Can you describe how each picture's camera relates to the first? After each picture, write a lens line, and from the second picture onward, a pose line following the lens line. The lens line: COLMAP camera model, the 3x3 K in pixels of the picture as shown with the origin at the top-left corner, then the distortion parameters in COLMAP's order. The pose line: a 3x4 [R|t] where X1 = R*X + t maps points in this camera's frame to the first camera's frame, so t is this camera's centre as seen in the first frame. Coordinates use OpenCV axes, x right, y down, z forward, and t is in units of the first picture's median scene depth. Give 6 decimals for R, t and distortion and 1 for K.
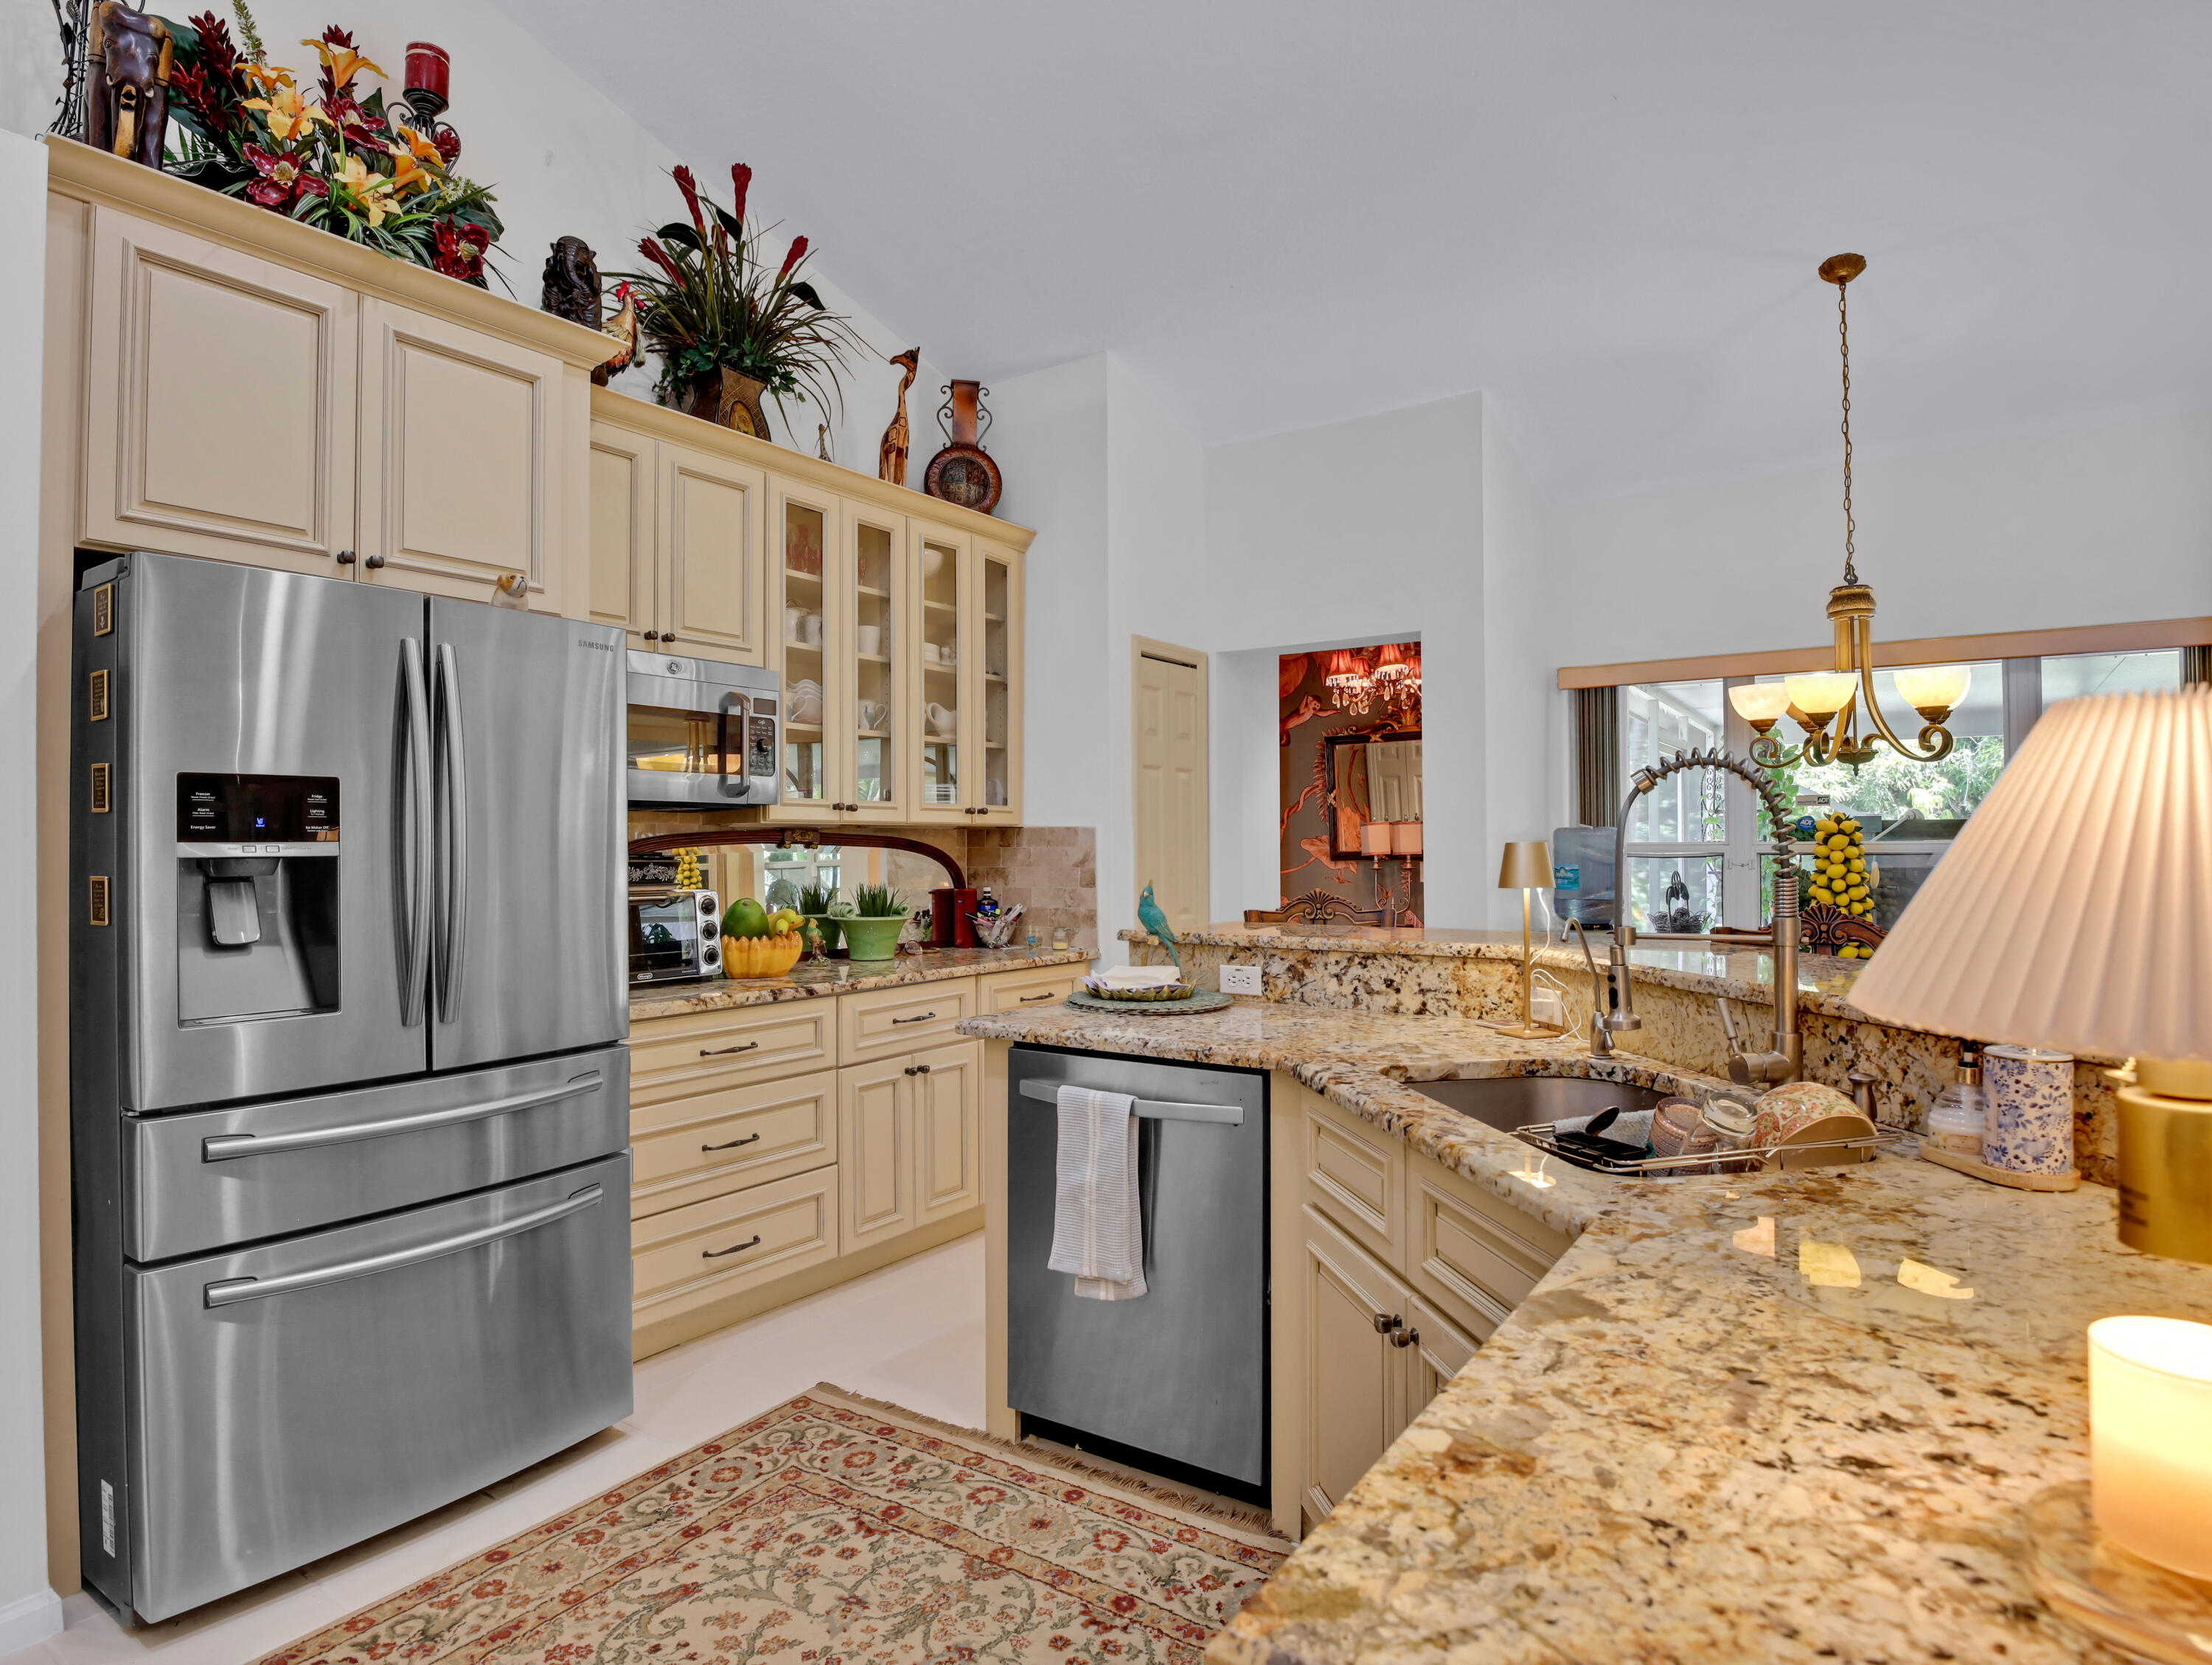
lens RADIAL K [[1222.1, 0, 1106.0], [0, 1222.1, 832.5], [0, 0, 1]] dist [-0.020417, -0.006795]
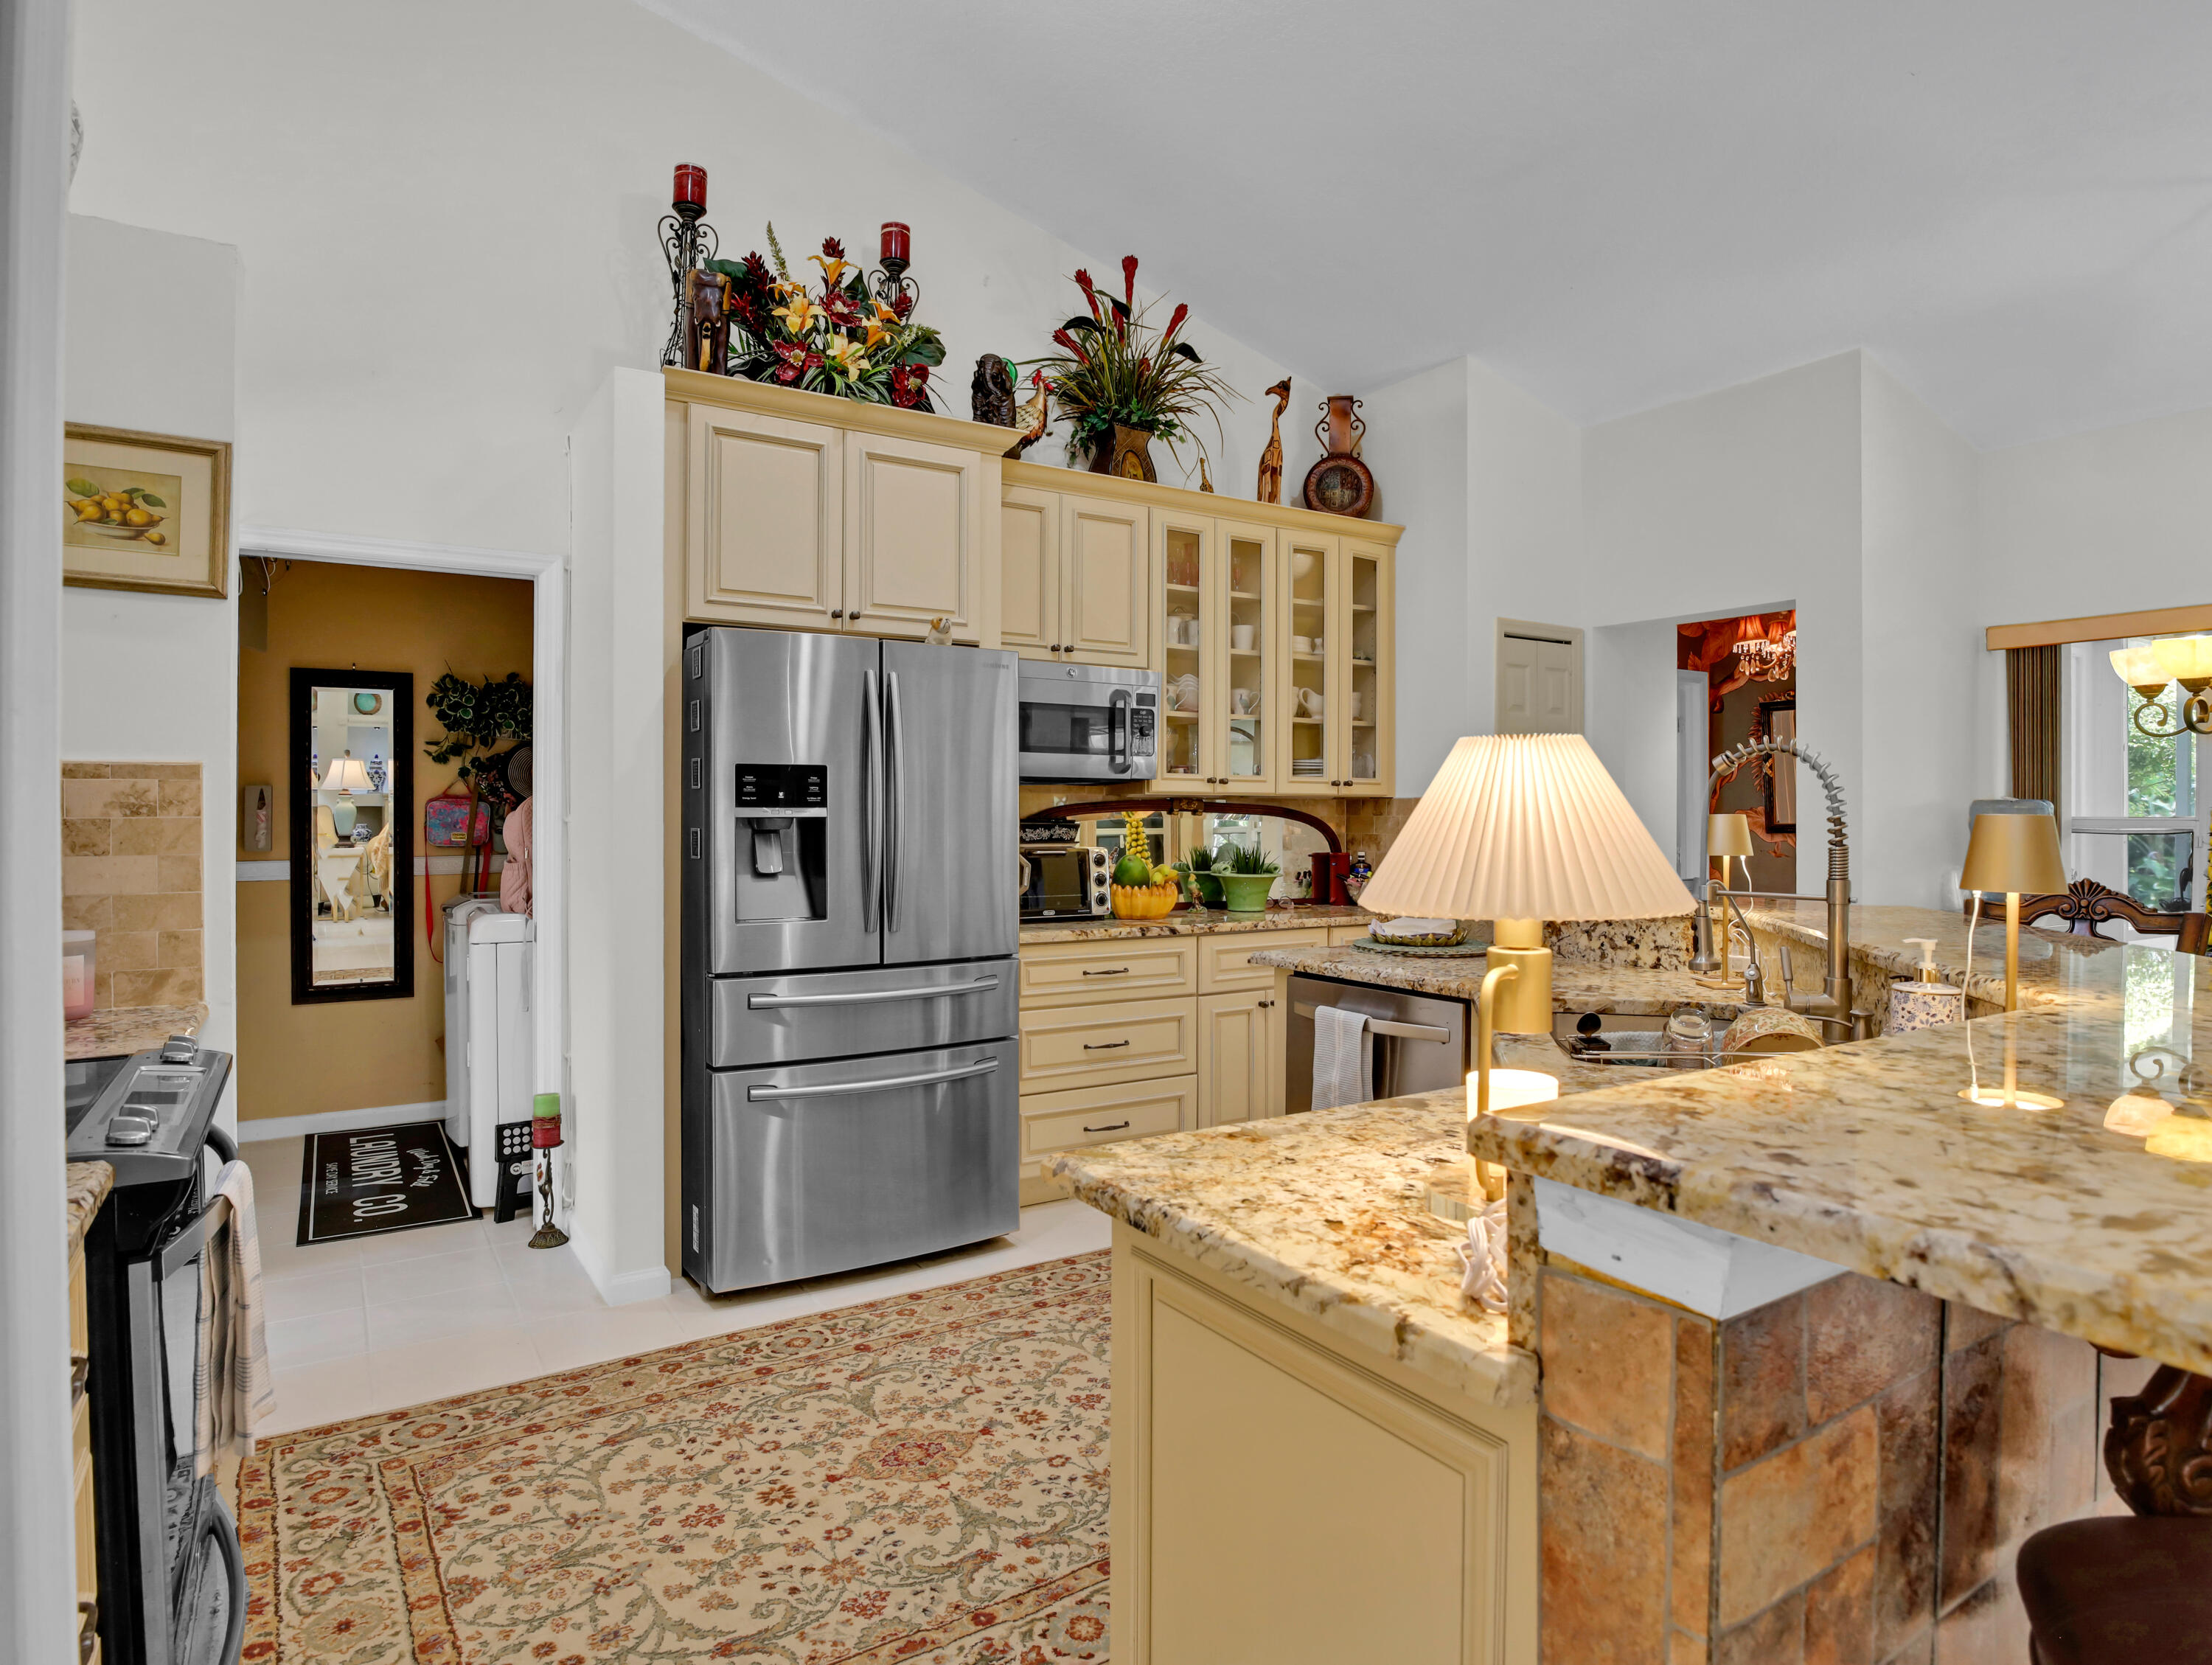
lens RADIAL K [[1244.9, 0, 1100.7], [0, 1244.9, 816.4], [0, 0, 1]] dist [-0.017743, -0.006836]
pose [[0.919792, 0.008837, -0.392307, 0.227901], [-0.003790, 0.999900, 0.013637, -0.003164], [0.392388, -0.011057, 0.919733, -0.231493]]
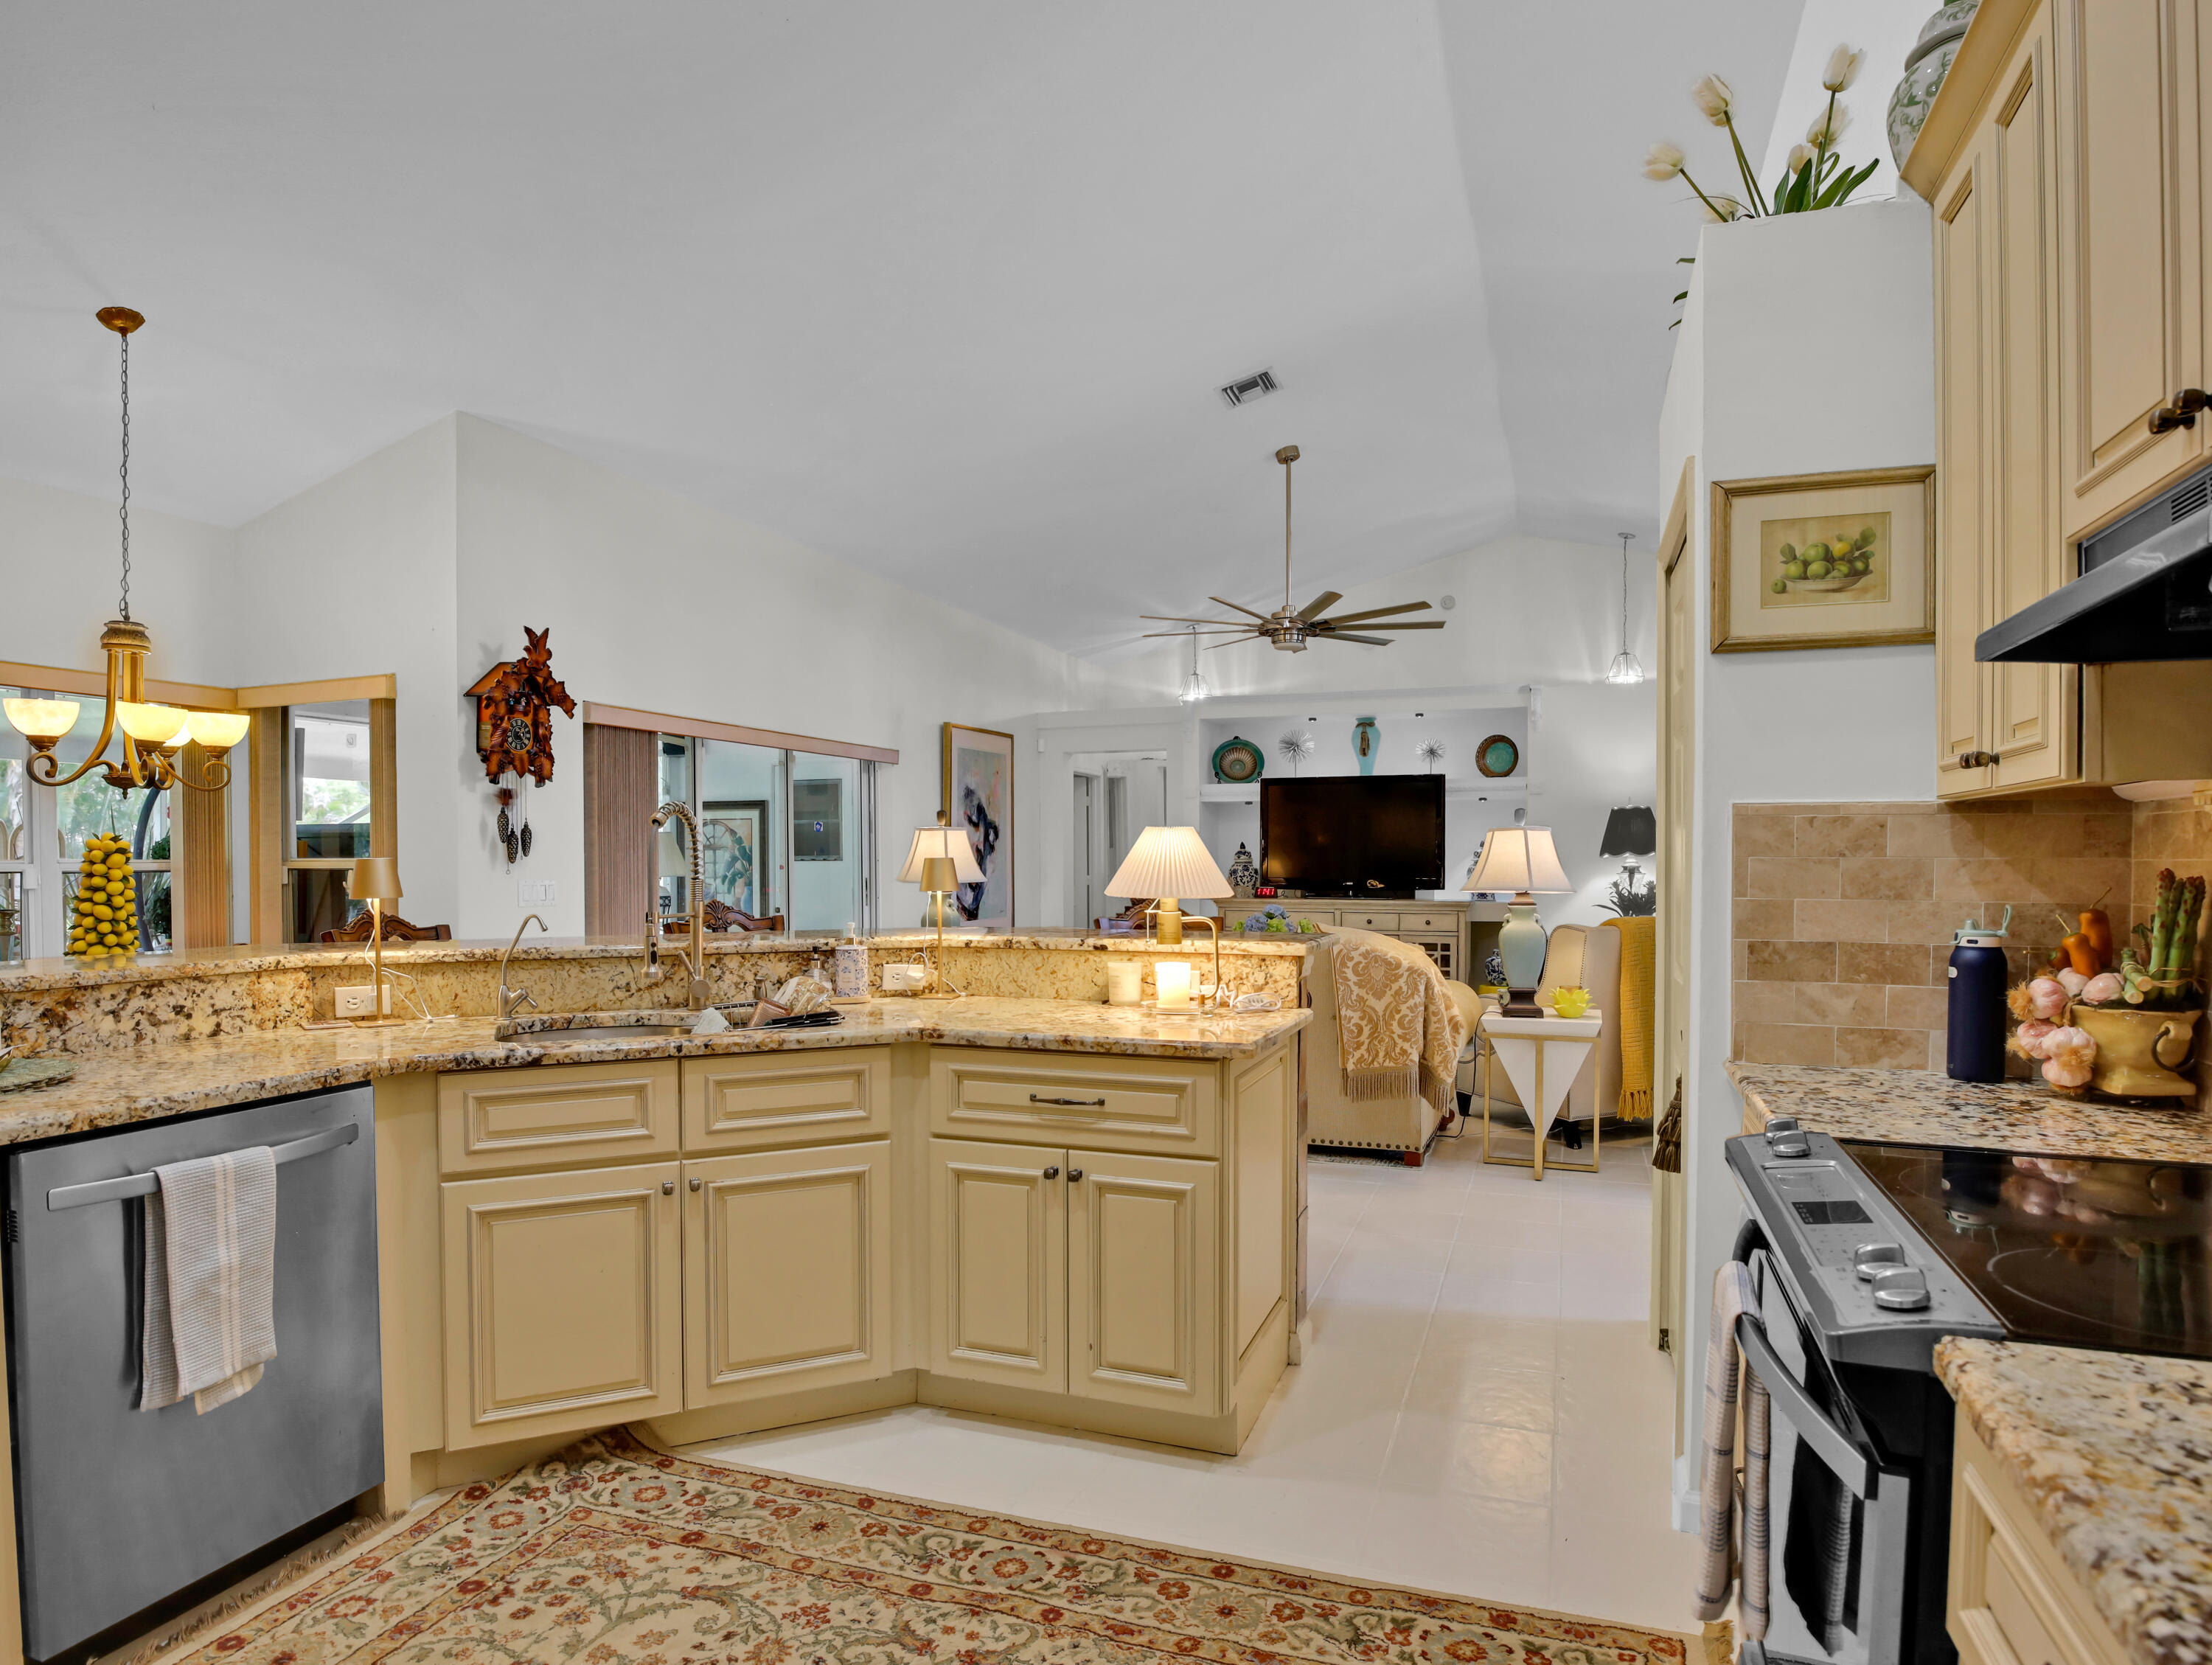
lens RADIAL K [[1285.7, 0, 1100.1], [0, 1285.7, 856.5], [0, 0, 1]] dist [-0.009115, -0.012296]
pose [[-0.251299, 0.007137, 0.967883, -0.875250], [-0.007077, 0.999933, -0.009210, 0.010366], [-0.967884, -0.009164, -0.251232, 0.558000]]
